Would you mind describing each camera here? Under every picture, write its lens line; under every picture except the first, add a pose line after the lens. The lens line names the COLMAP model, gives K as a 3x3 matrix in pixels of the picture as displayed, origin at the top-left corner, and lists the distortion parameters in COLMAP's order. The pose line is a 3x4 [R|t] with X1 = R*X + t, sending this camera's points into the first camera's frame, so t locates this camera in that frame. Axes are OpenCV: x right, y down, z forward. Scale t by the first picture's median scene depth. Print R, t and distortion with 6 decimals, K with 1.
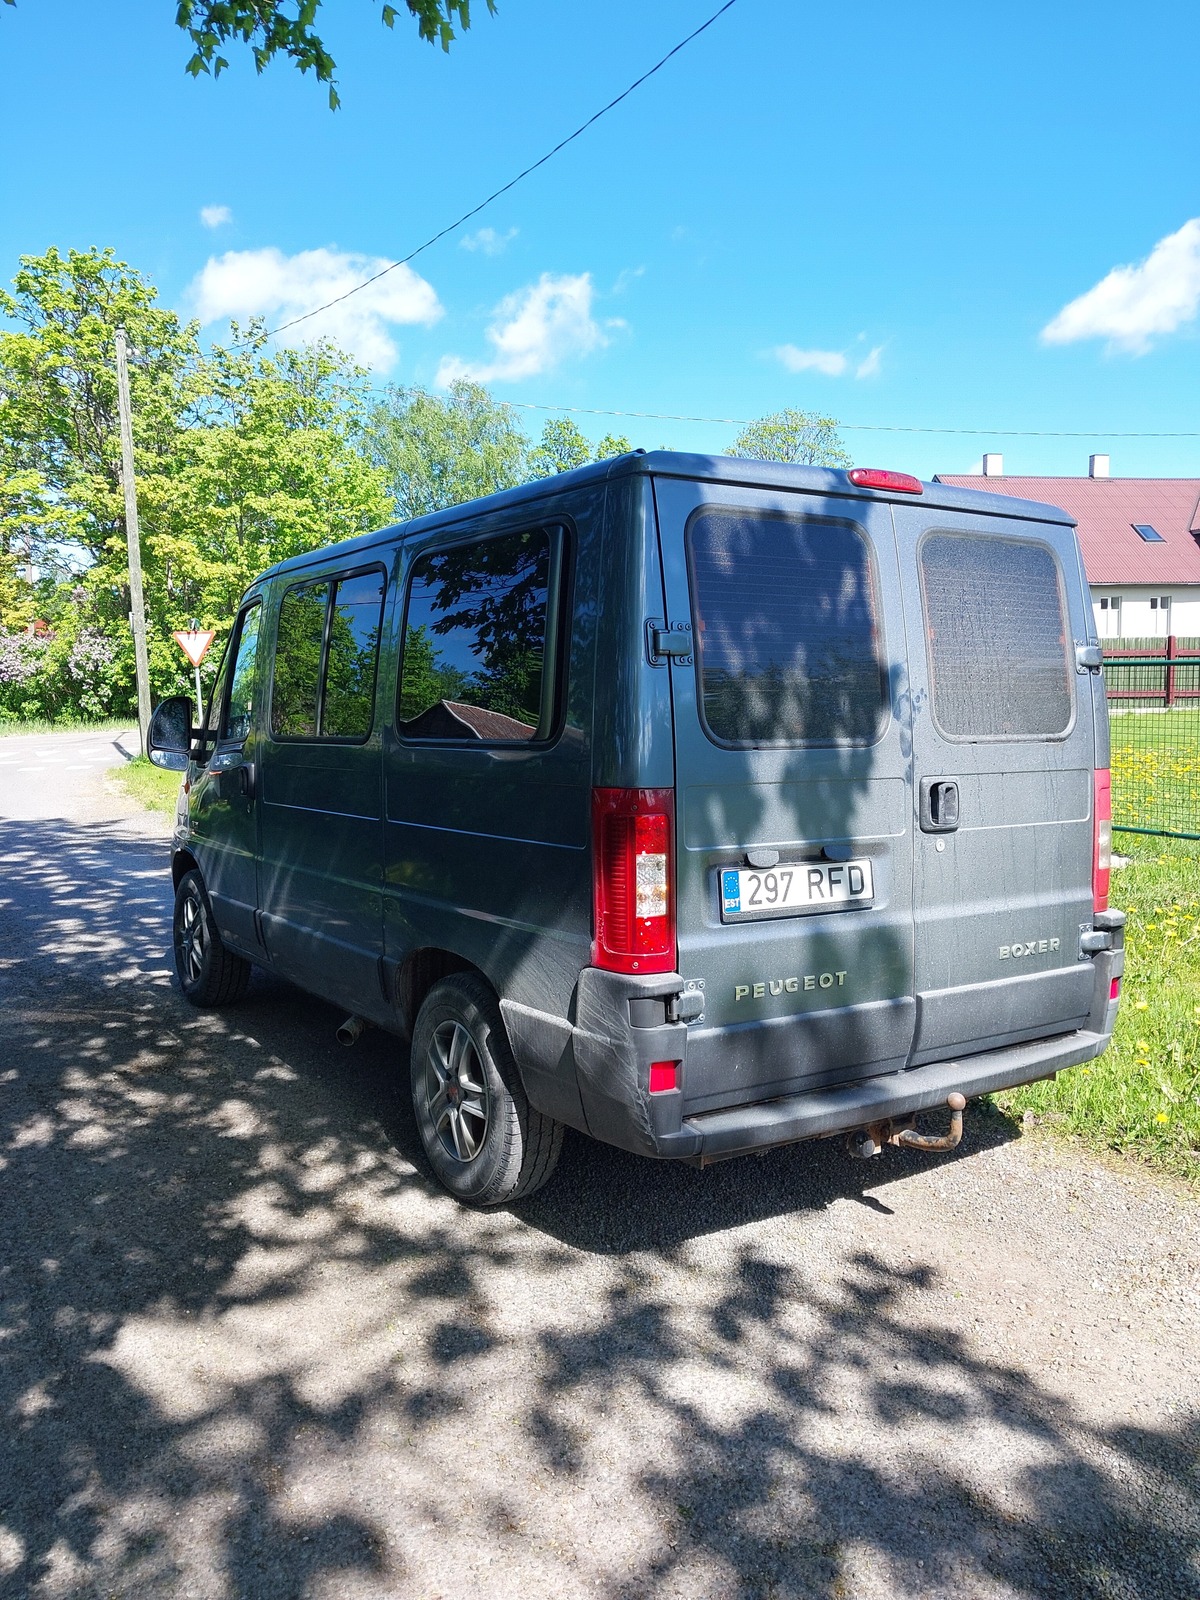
lens RADIAL K [[1231.0, 0, 600.0], [0, 1231.0, 800.0], [0, 0, 1]] dist [0.275503, -0.435632]
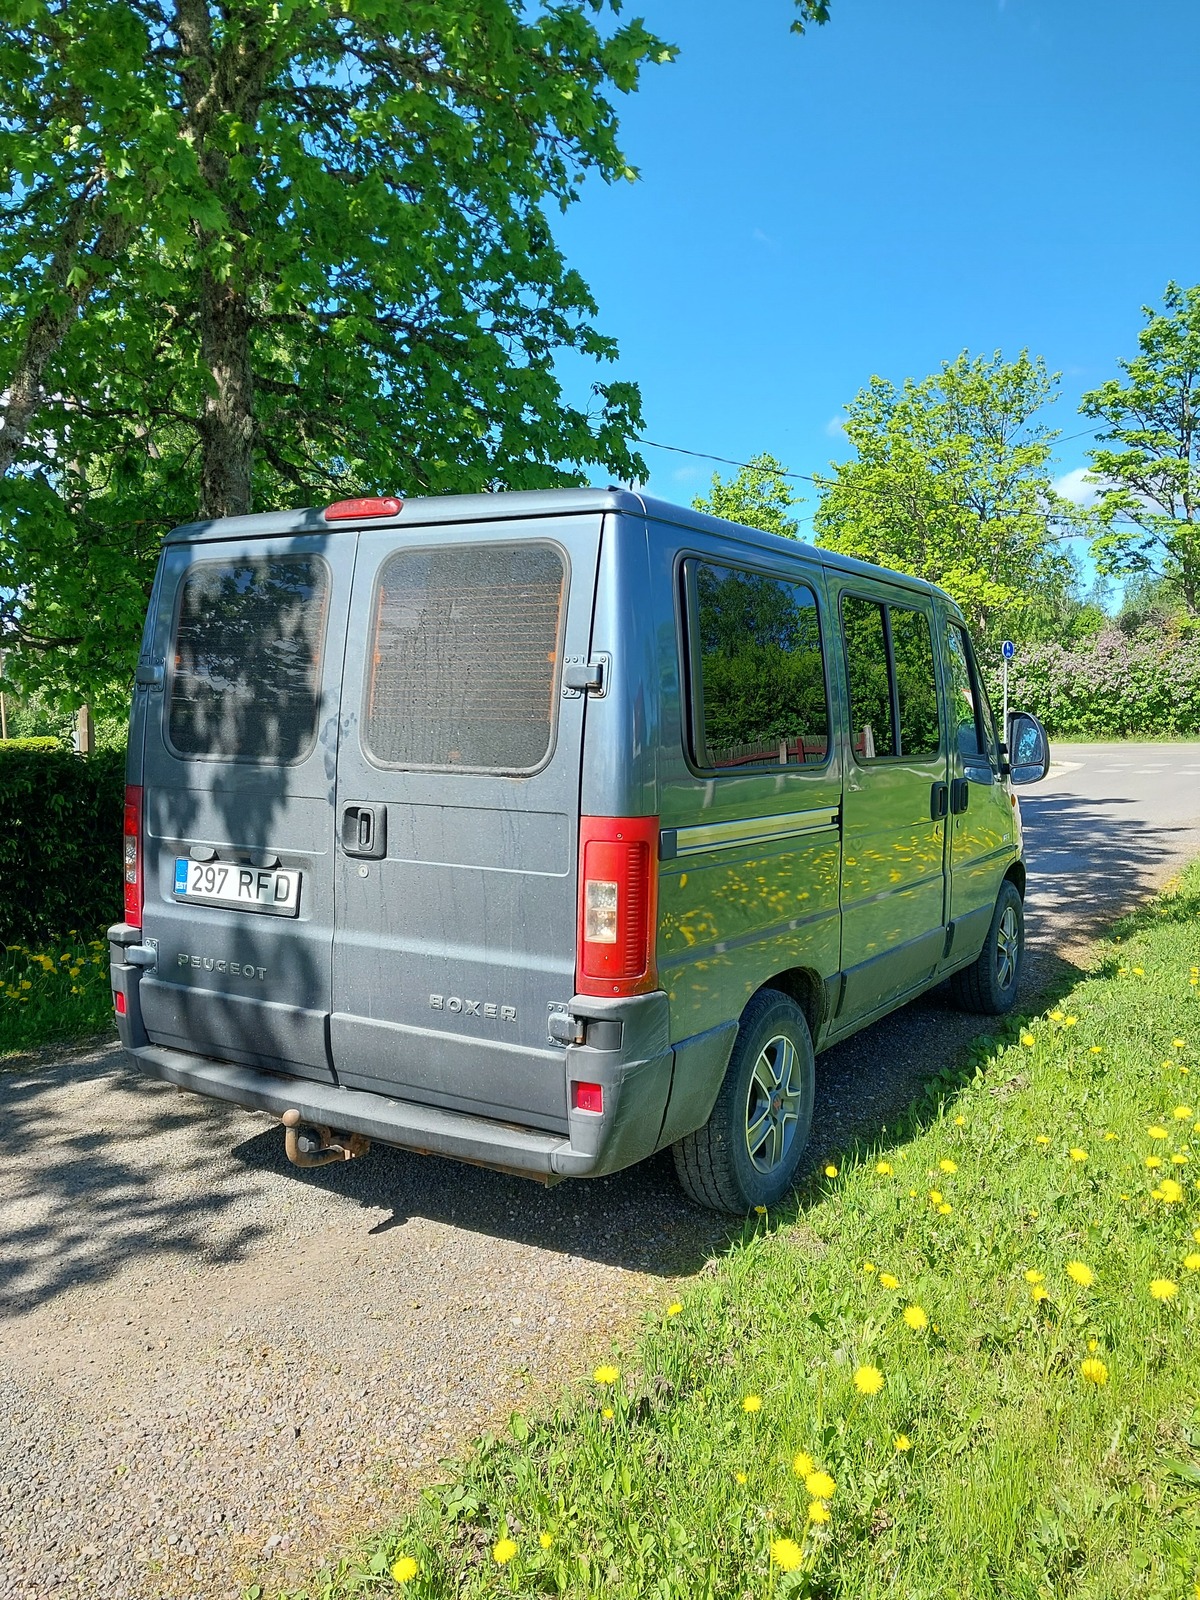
lens RADIAL K [[1231.0, 0, 600.0], [0, 1231.0, 800.0], [0, 0, 1]] dist [0.275503, -0.435632]
pose [[0.391172, 0.074099, -0.917330, 1.324760], [-0.075520, 0.995976, 0.048248, -0.086710], [0.917214, 0.050404, 0.395194, 0.832745]]
